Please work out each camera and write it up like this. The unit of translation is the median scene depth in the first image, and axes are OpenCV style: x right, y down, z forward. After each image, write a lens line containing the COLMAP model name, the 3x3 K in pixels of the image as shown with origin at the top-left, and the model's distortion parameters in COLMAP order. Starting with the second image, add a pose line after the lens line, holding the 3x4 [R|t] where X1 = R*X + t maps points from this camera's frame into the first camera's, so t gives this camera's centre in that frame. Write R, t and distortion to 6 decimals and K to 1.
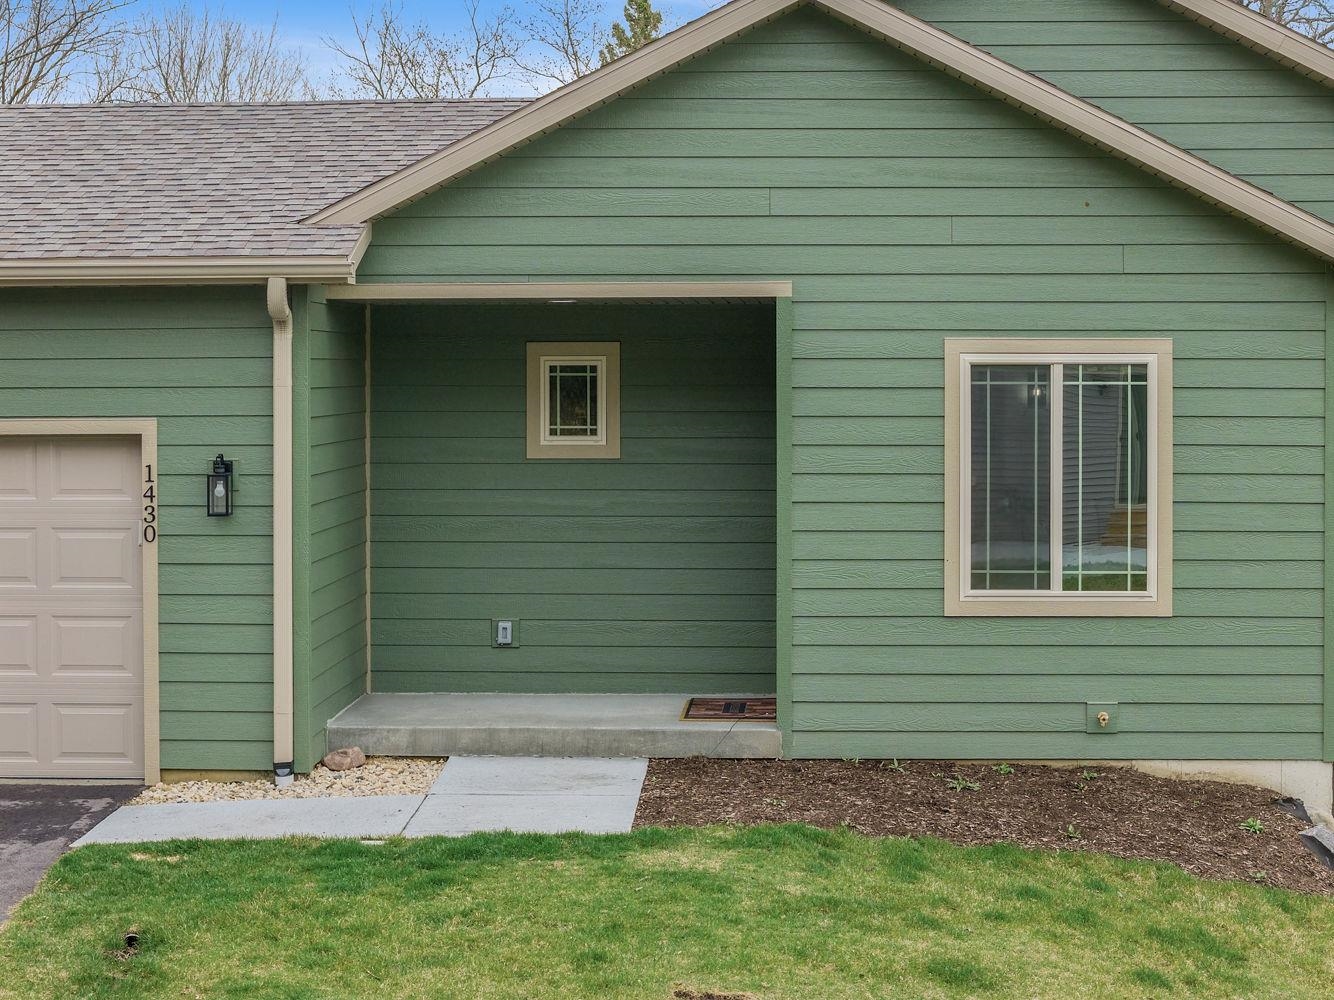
lens RADIAL K [[2638.0, 0, 667.0], [0, 2638.0, 500.0], [0, 0, 1]] dist [-0.048525, 0.019110]
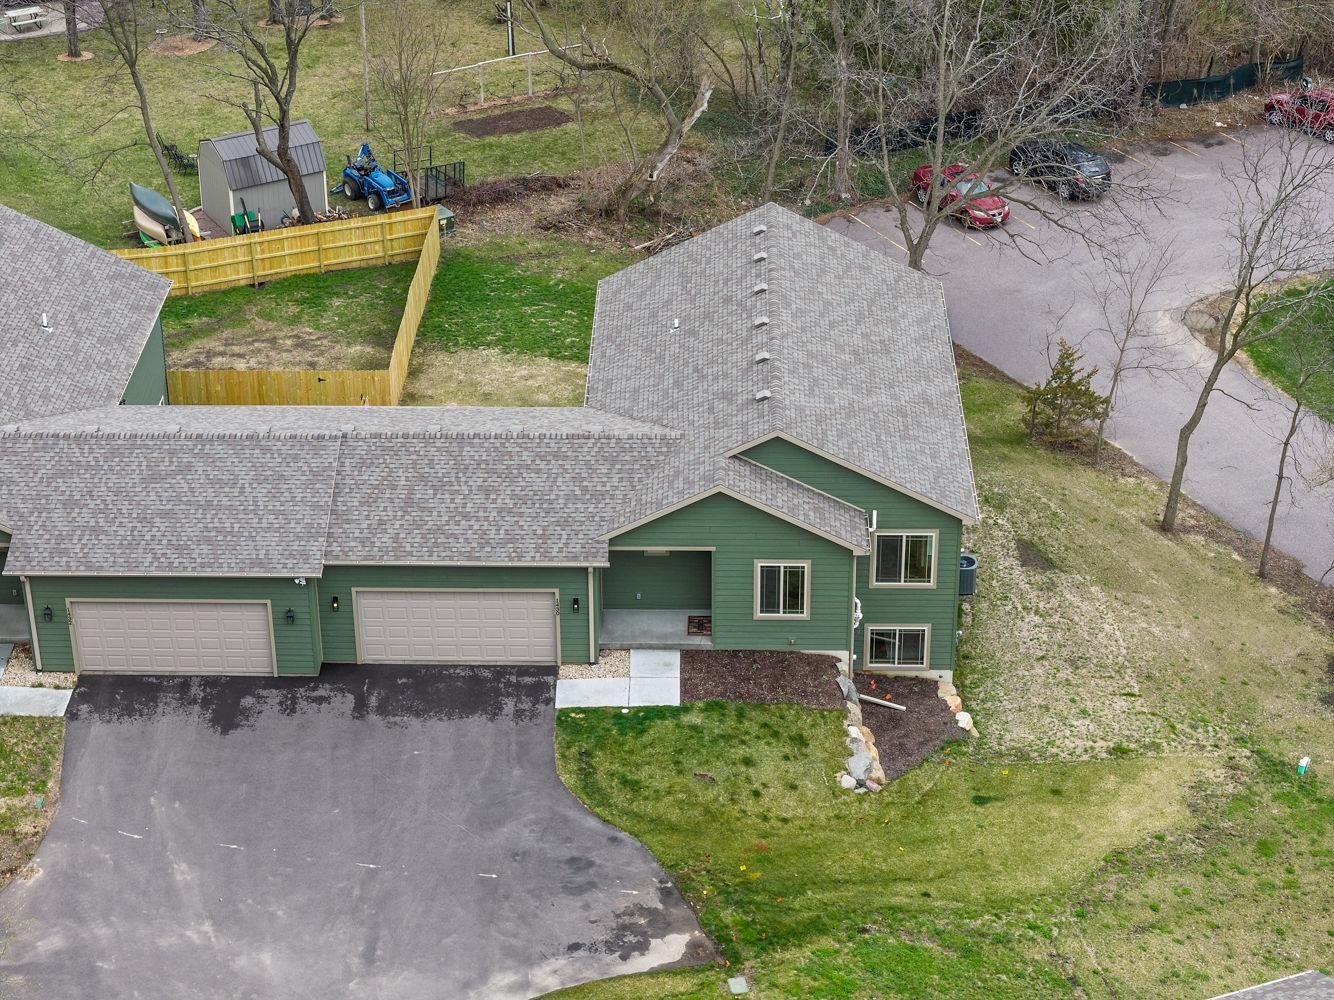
lens RADIAL K [[2638.0, 0, 667.0], [0, 2638.0, 500.0], [0, 0, 1]] dist [-0.048525, 0.019110]
pose [[0.999360, -0.021876, 0.028290, -0.137555], [0.006033, 0.882877, 0.469566, -2.028504], [-0.035249, -0.469095, 0.882444, -2.487383]]
